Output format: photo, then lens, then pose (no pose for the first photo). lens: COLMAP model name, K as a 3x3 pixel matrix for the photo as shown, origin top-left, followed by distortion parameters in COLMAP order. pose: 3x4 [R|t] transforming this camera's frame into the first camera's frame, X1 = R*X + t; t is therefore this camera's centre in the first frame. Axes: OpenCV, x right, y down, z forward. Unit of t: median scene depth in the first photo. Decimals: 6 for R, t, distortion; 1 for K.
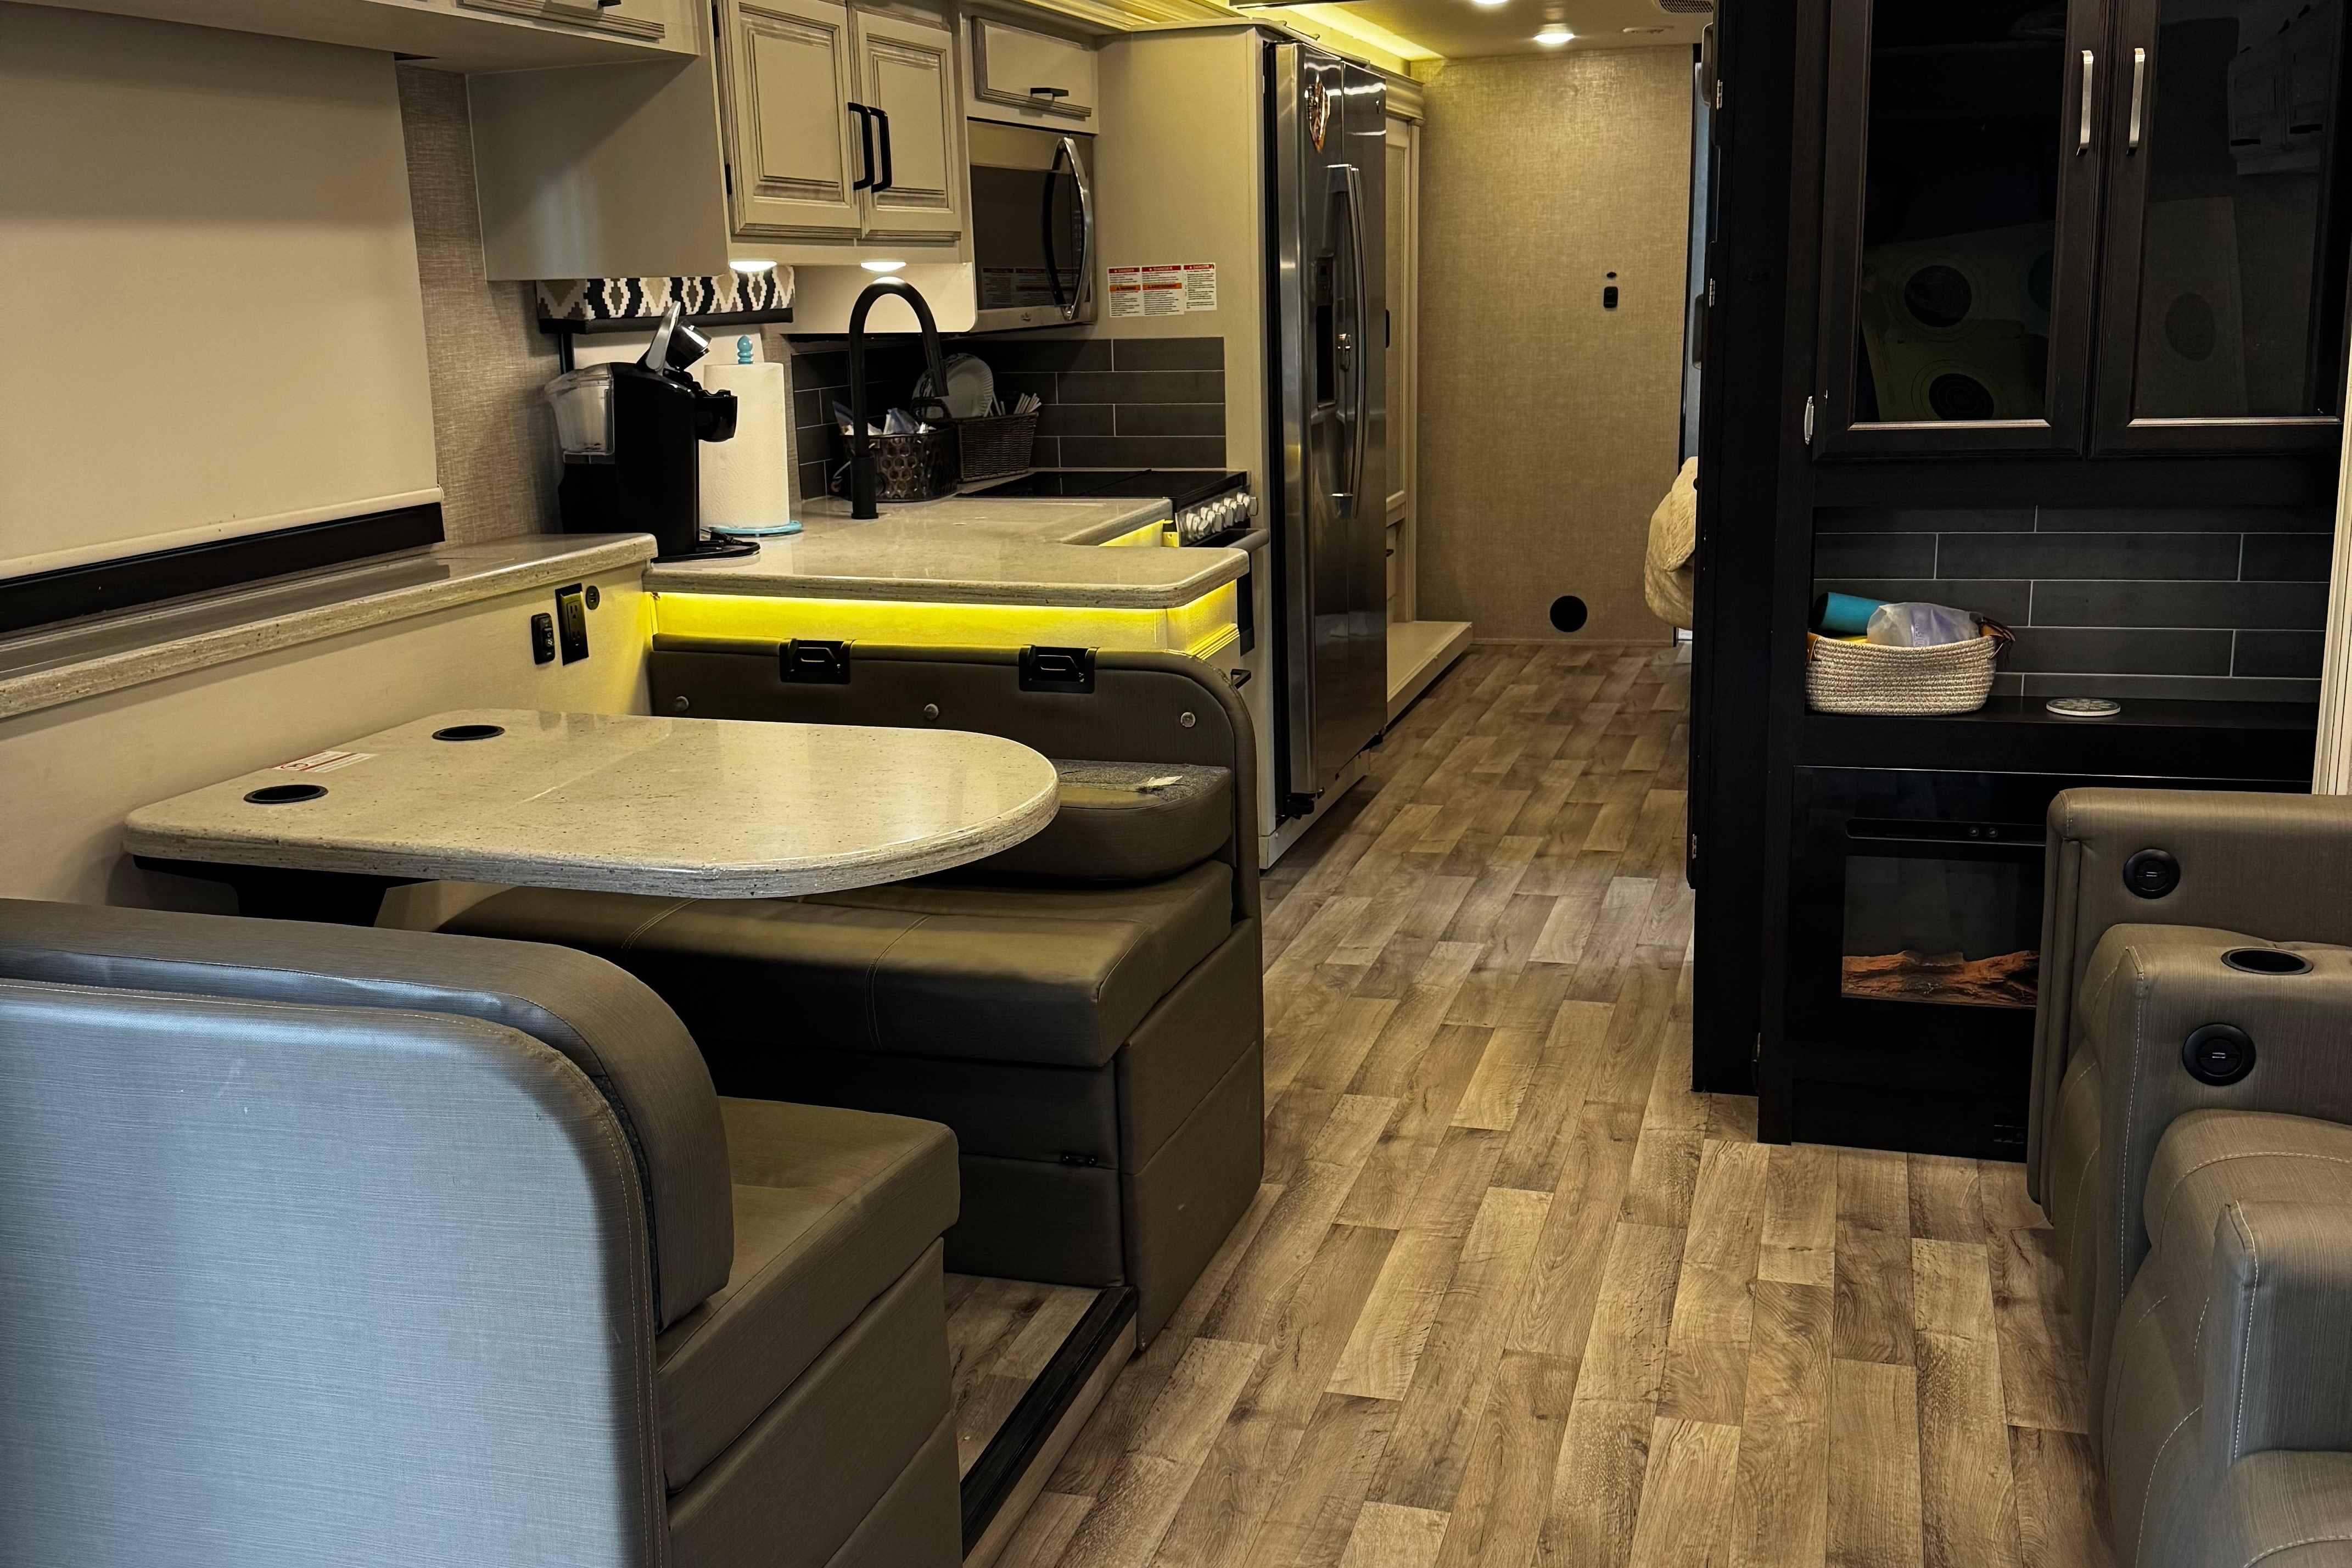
lens RADIAL K [[2225.9, 0, 1176.0], [0, 2225.9, 784.0], [0, 0, 1]] dist [0.142718, -0.008322]
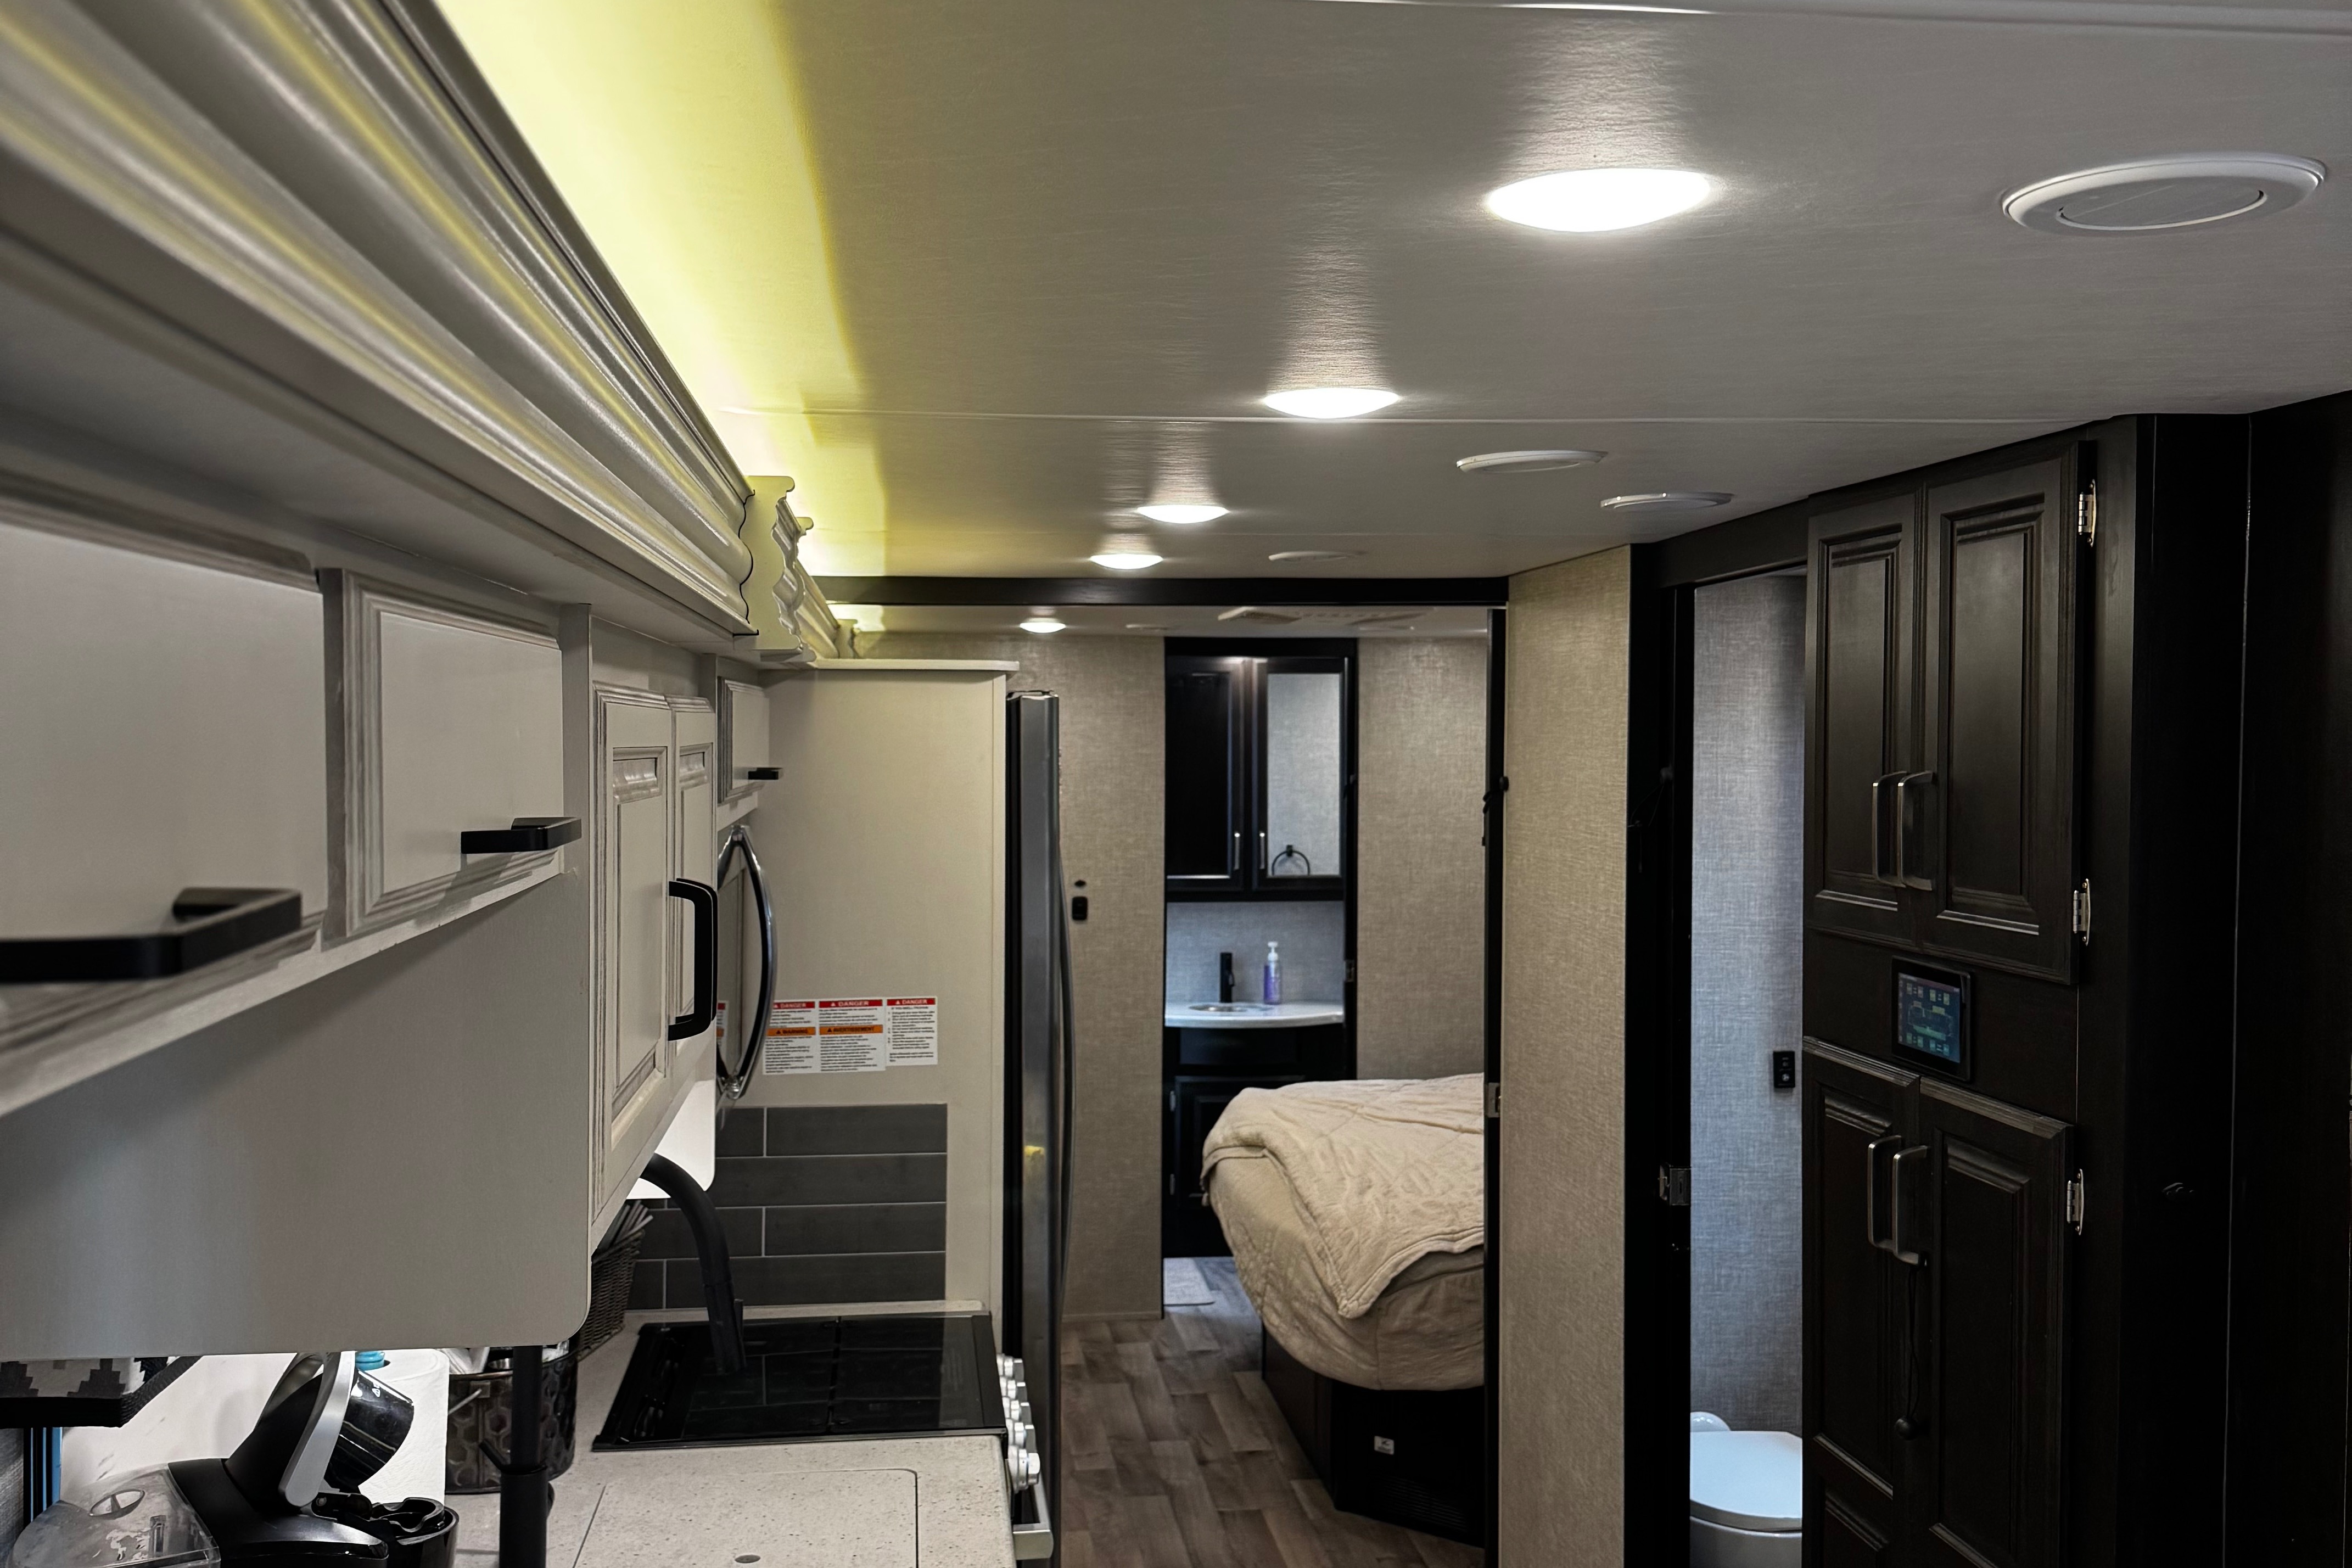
lens RADIAL K [[2225.9, 0, 1176.0], [0, 2225.9, 784.0], [0, 0, 1]] dist [0.142718, -0.008322]
pose [[0.914114, 0.021175, 0.404905, -0.186244], [0.060934, 0.980119, -0.188820, -0.162328], [-0.400853, 0.197276, 0.894650, 0.357905]]
